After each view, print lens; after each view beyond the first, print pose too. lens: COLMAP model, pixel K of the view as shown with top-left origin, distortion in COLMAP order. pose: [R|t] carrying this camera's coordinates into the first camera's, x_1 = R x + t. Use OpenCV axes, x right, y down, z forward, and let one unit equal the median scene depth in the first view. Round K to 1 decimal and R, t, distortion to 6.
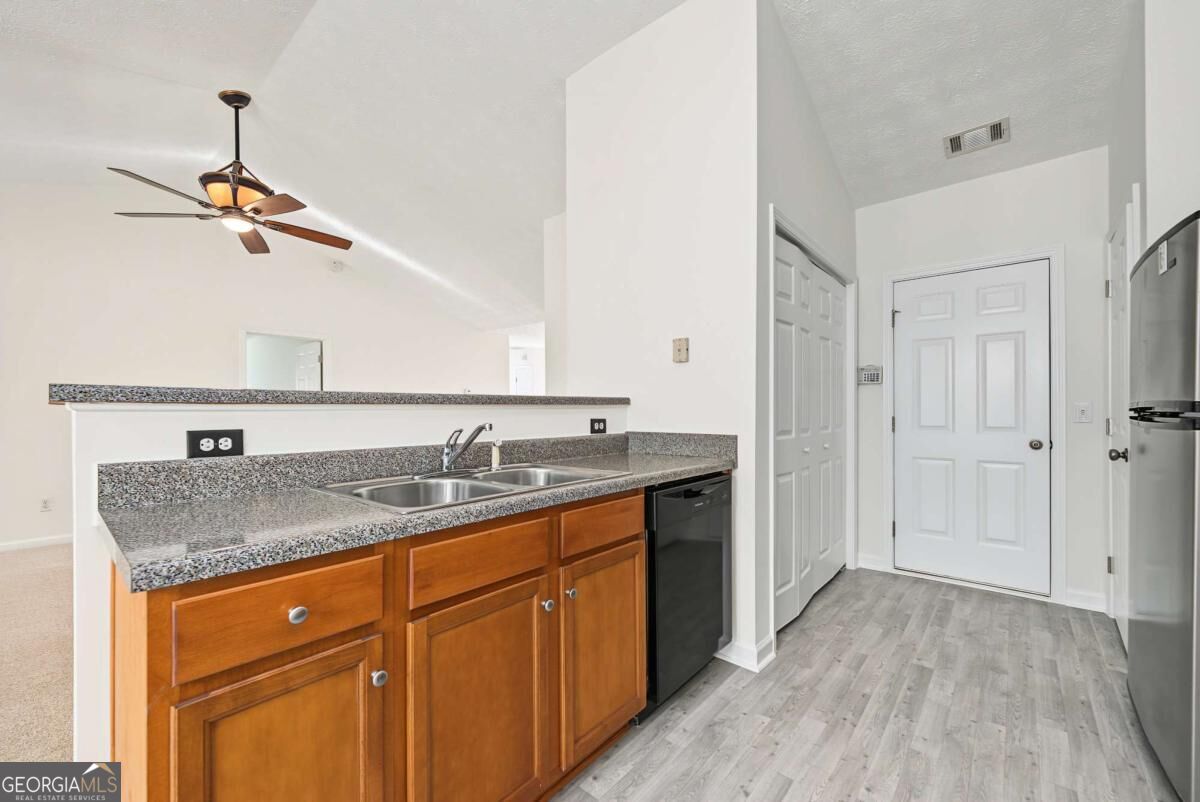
lens RADIAL K [[480.6, 0, 602.7], [0, 480.6, 412.7], [0, 0, 1]] dist [-0.012627, 0.000173]
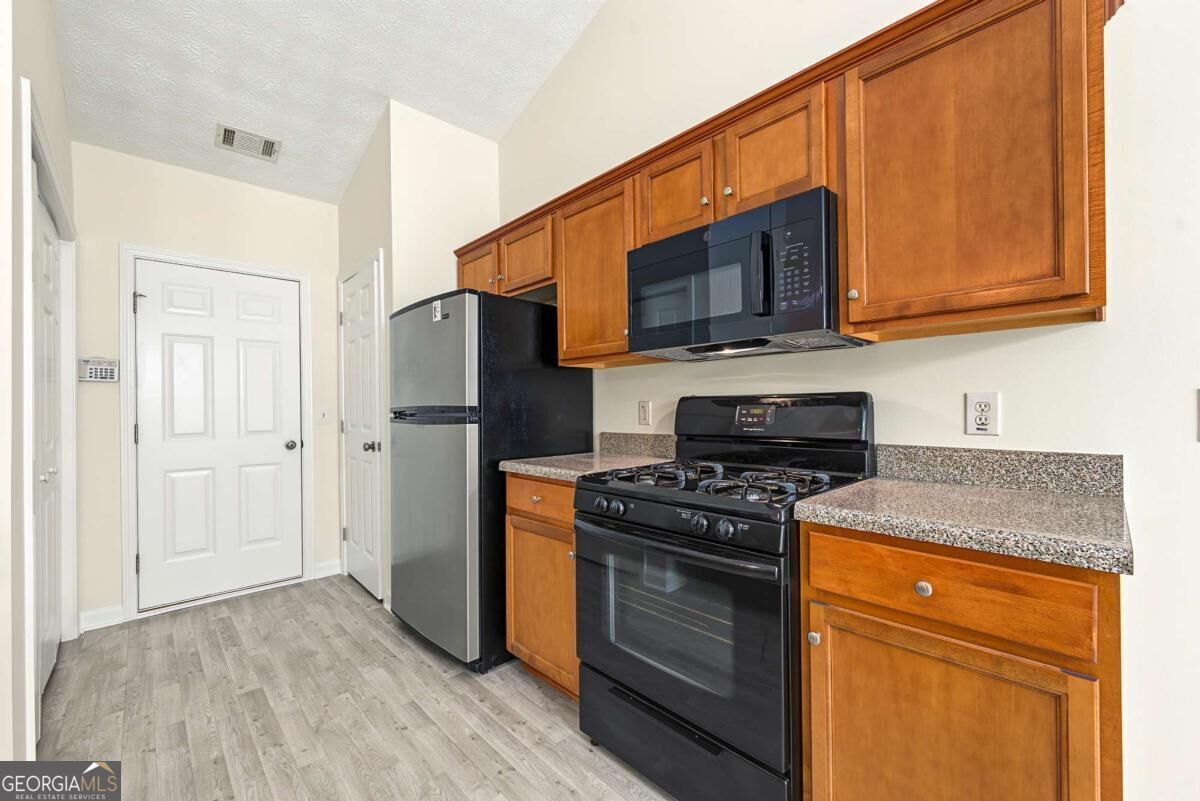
lens RADIAL K [[480.6, 0, 603.6], [0, 480.6, 409.0], [0, 0, 1]] dist [-0.012627, 0.000173]
pose [[0.073582, 0.001110, 0.997289, -0.162590], [0.017875, 0.999837, -0.002432, -0.001041], [-0.997129, 0.018006, 0.073550, 0.194303]]
